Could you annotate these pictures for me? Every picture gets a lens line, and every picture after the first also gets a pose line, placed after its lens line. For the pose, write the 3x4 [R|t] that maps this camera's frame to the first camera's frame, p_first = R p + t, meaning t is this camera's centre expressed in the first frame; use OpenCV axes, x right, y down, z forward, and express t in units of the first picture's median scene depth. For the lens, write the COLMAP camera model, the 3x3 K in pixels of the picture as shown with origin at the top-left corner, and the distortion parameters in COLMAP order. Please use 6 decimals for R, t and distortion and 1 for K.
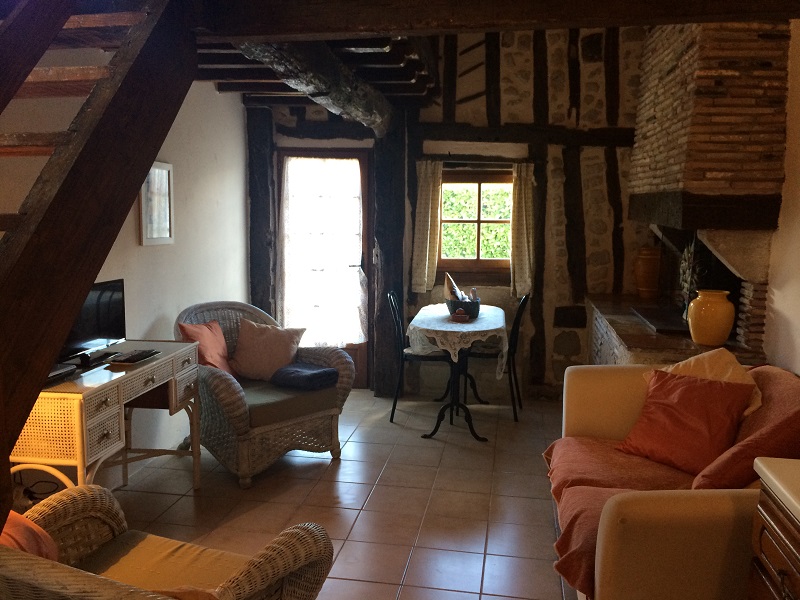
lens RADIAL K [[687.1, 0, 400.2], [0, 687.1, 296.9], [0, 0, 1]] dist [0.086400, -0.120363]
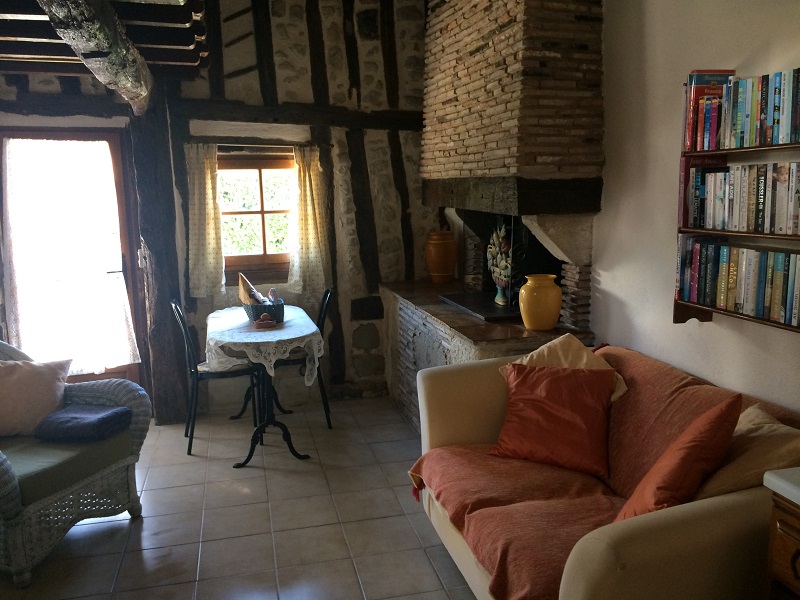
lens RADIAL K [[687.1, 0, 405.6], [0, 687.1, 296.4], [0, 0, 1]] dist [0.086400, -0.120363]
pose [[0.917239, -0.088544, 0.388372, -0.101885], [0.079739, 0.996062, 0.038765, -0.028456], [-0.390275, -0.004589, 0.920687, 0.141174]]
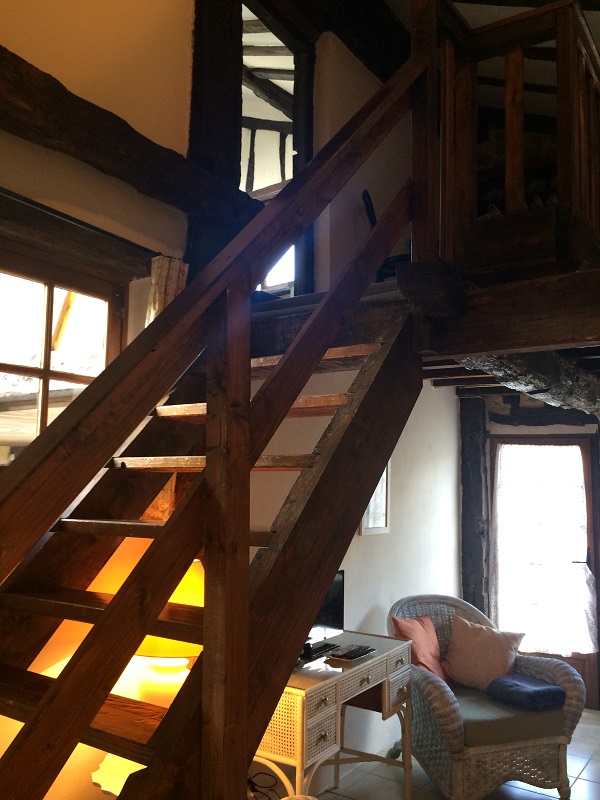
lens RADIAL K [[687.1, 0, 298.0], [0, 687.1, 401.5], [0, 0, 1]] dist [0.086400, -0.120363]
pose [[0.906174, -0.040490, -0.420963, -0.010051], [-0.061976, 0.971945, -0.226895, -0.027691], [0.418340, 0.231696, 0.878242, -0.004278]]
